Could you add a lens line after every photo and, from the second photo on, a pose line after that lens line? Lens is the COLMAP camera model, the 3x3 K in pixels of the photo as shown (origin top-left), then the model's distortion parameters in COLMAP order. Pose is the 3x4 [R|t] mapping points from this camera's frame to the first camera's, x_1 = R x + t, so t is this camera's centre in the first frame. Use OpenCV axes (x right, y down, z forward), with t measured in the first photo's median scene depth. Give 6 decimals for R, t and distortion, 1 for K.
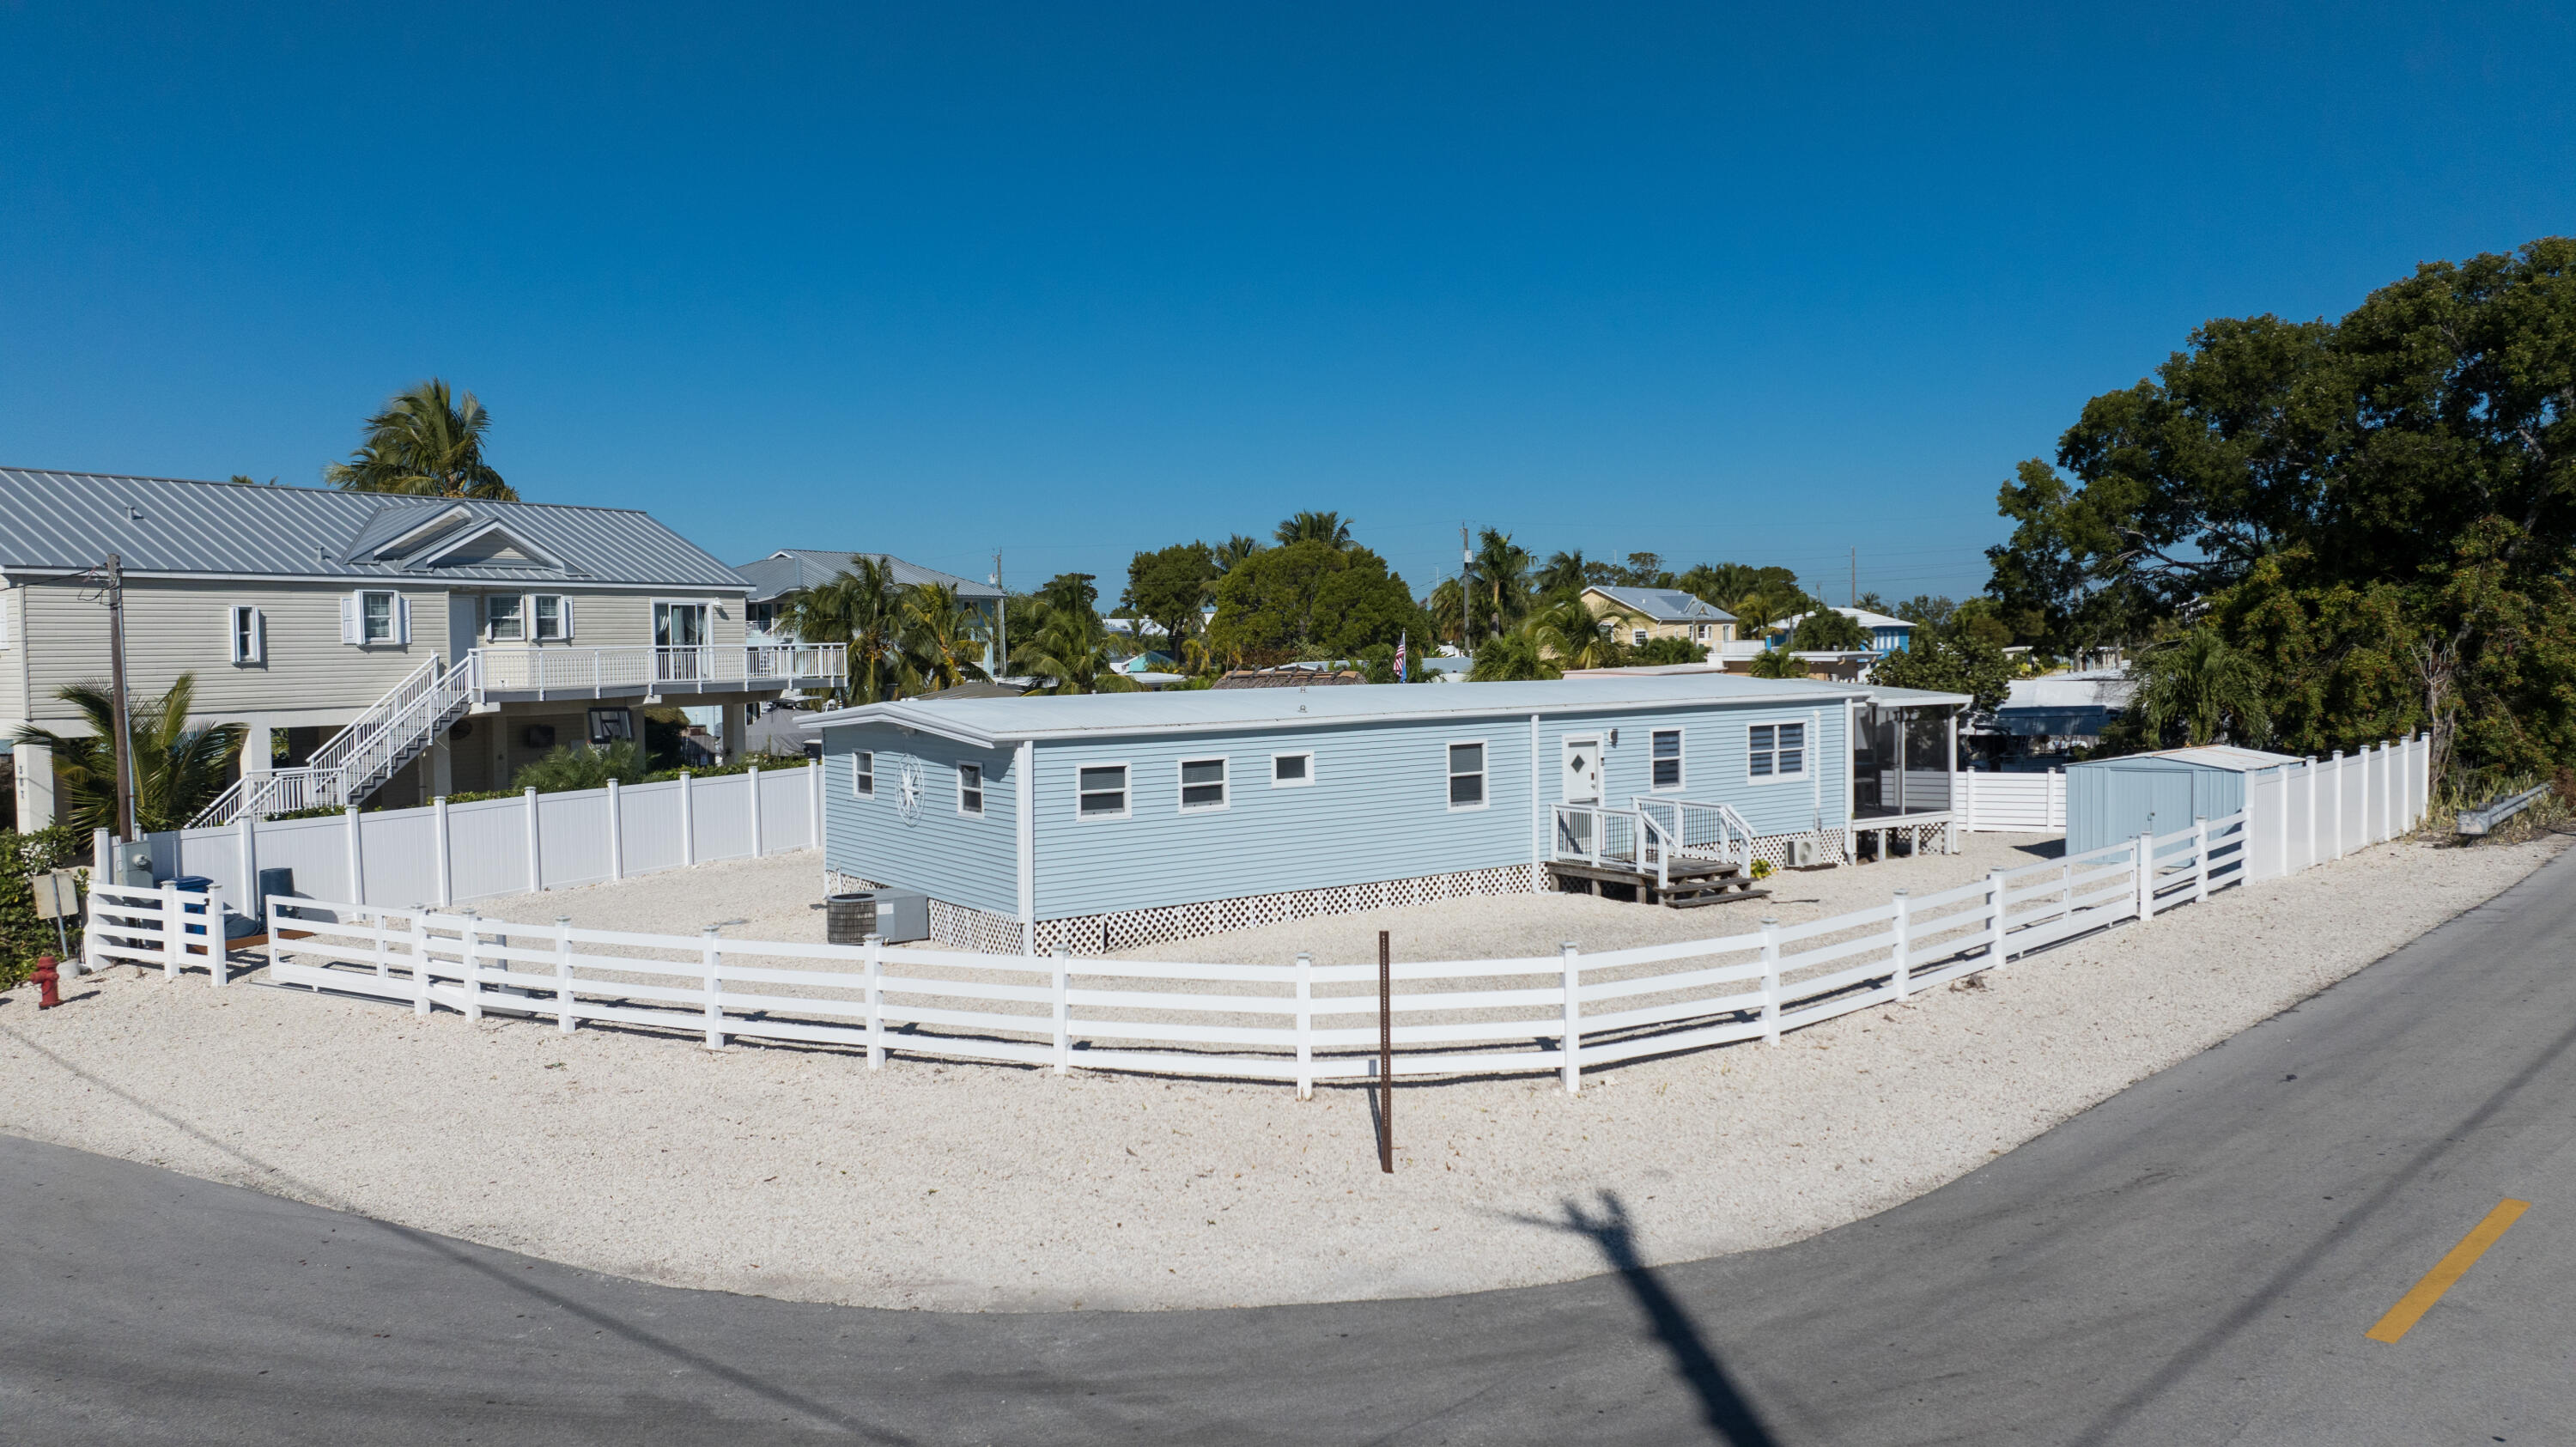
lens RADIAL K [[1963.3, 0, 1279.5], [0, 1963.3, 729.3], [0, 0, 1]] dist [-0.045207, 0.057842]
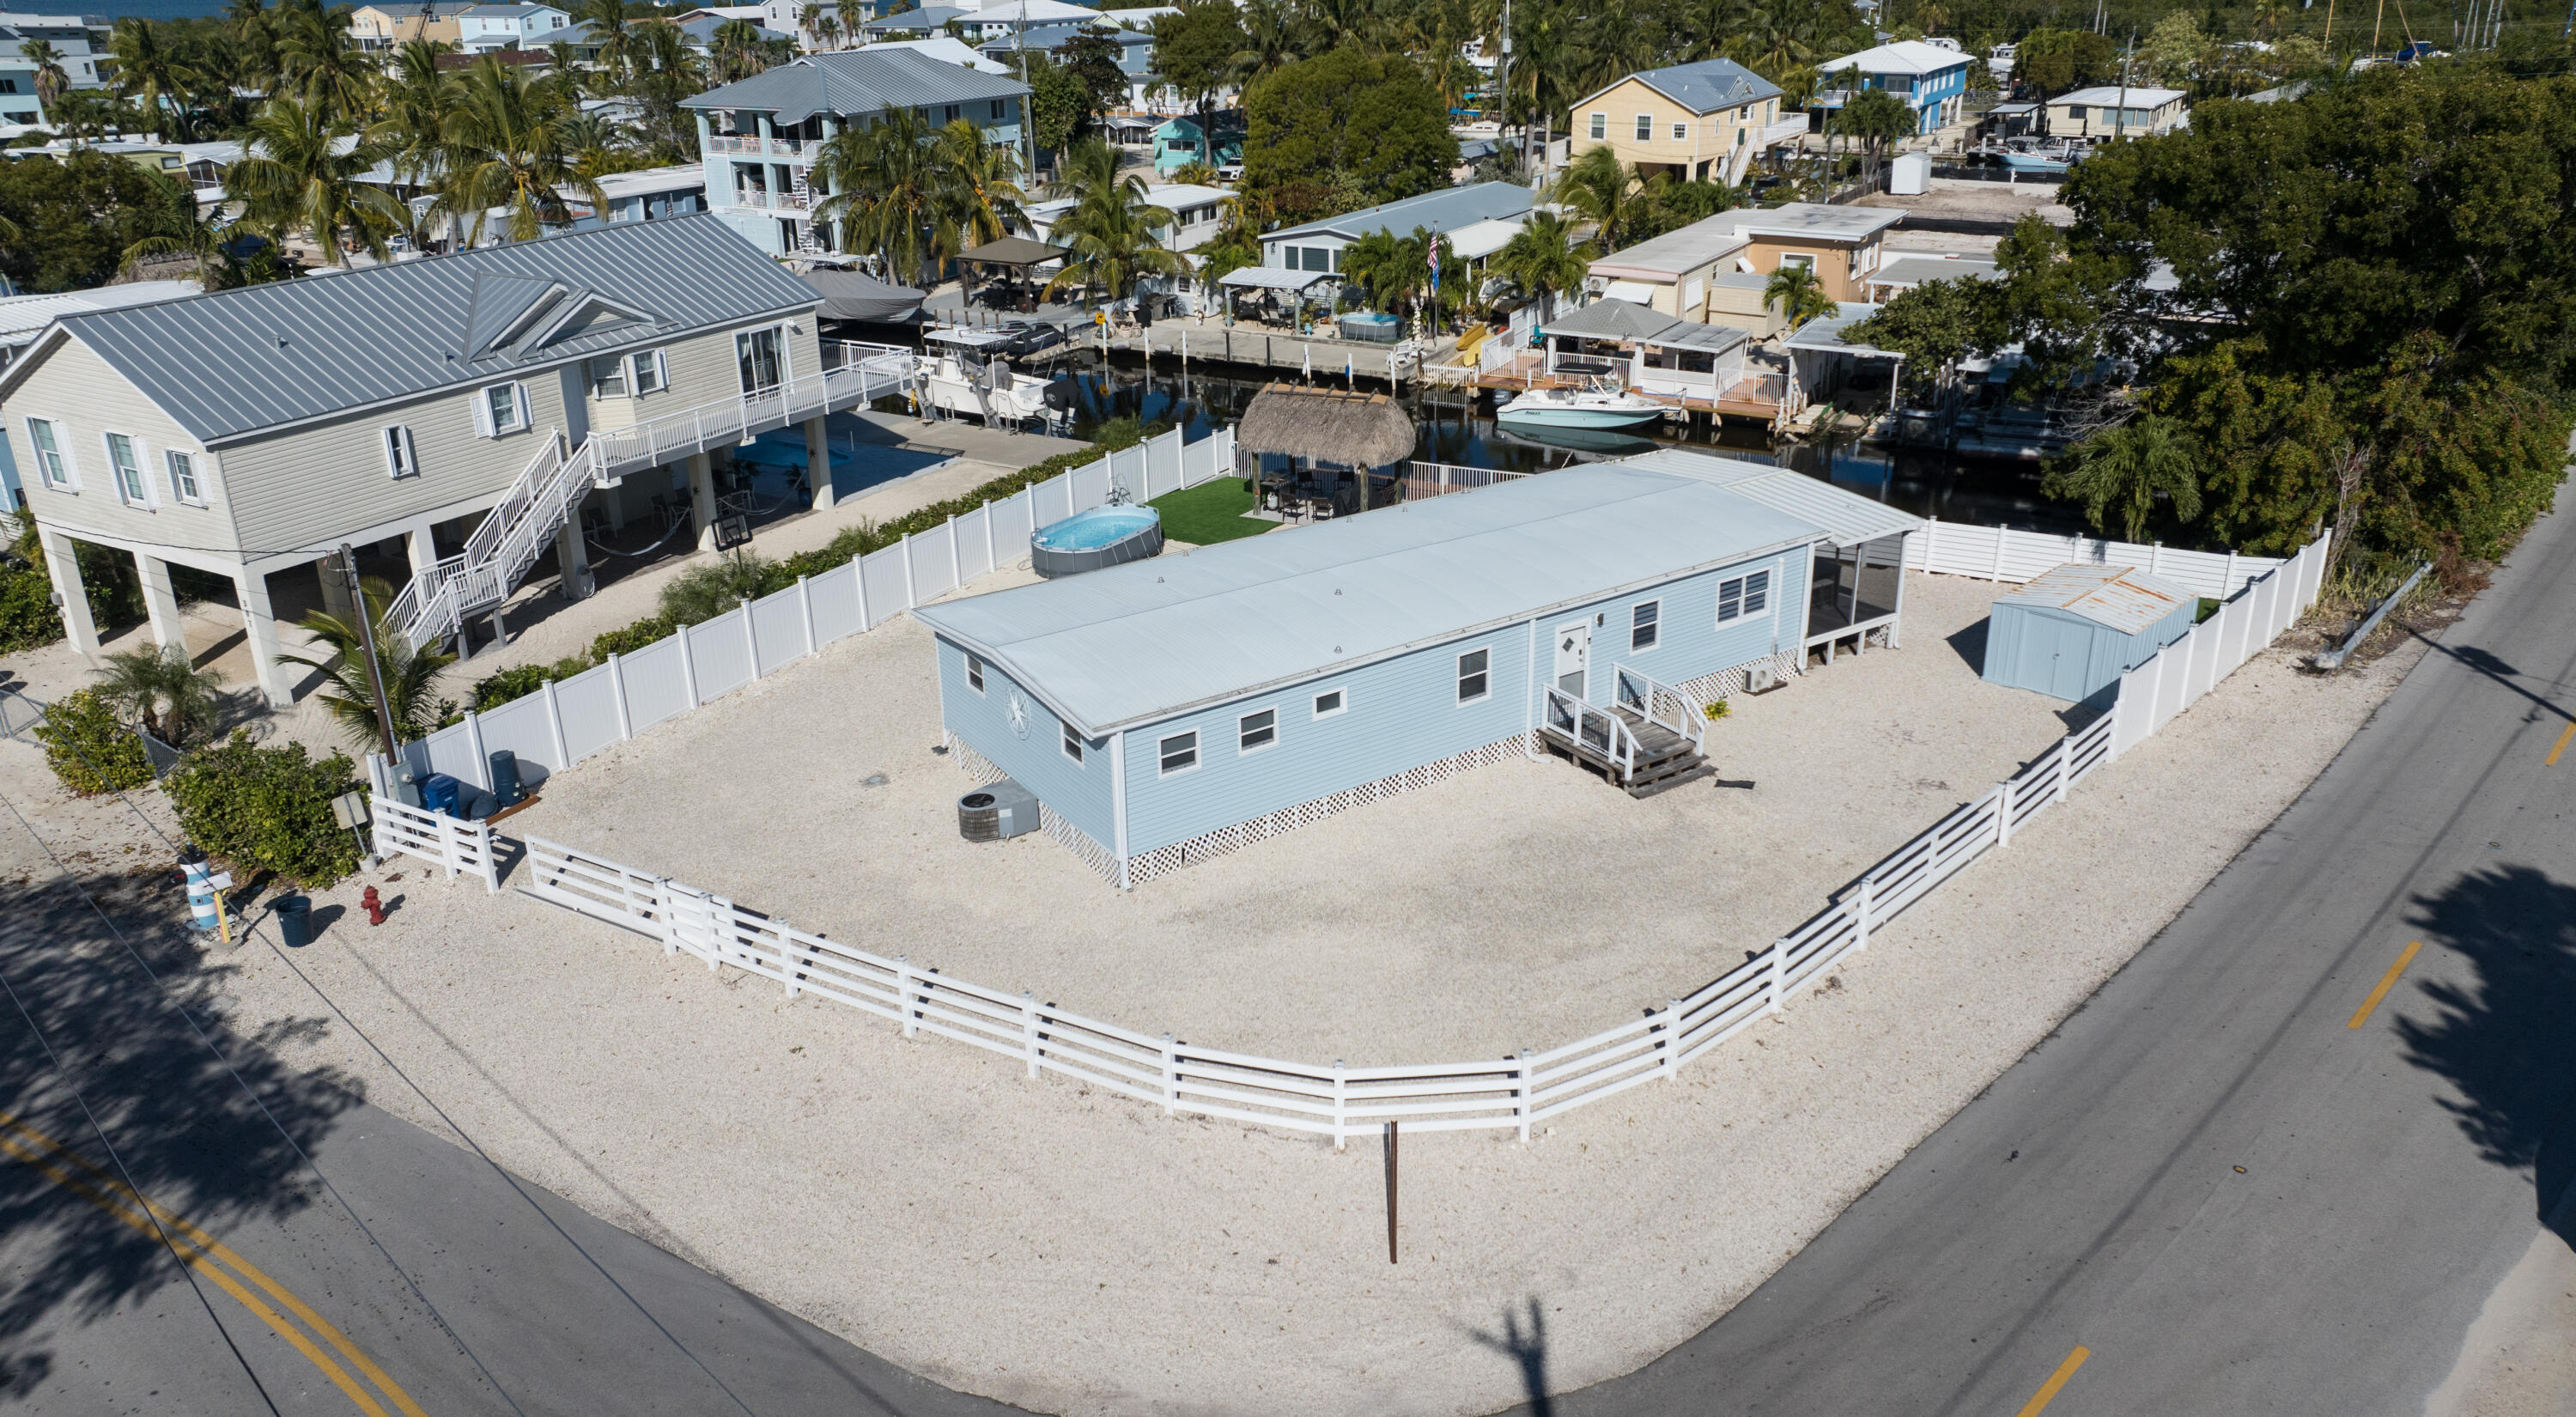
lens RADIAL K [[2069.5, 0, 1288.0], [0, 2069.5, 708.5], [0, 0, 1]] dist [-0.012007, -0.035832]
pose [[0.999964, 0.001154, -0.008404, -0.006519], [0.002004, 0.930553, 0.366152, -0.343350], [0.008243, -0.366156, 0.930517, -0.158265]]
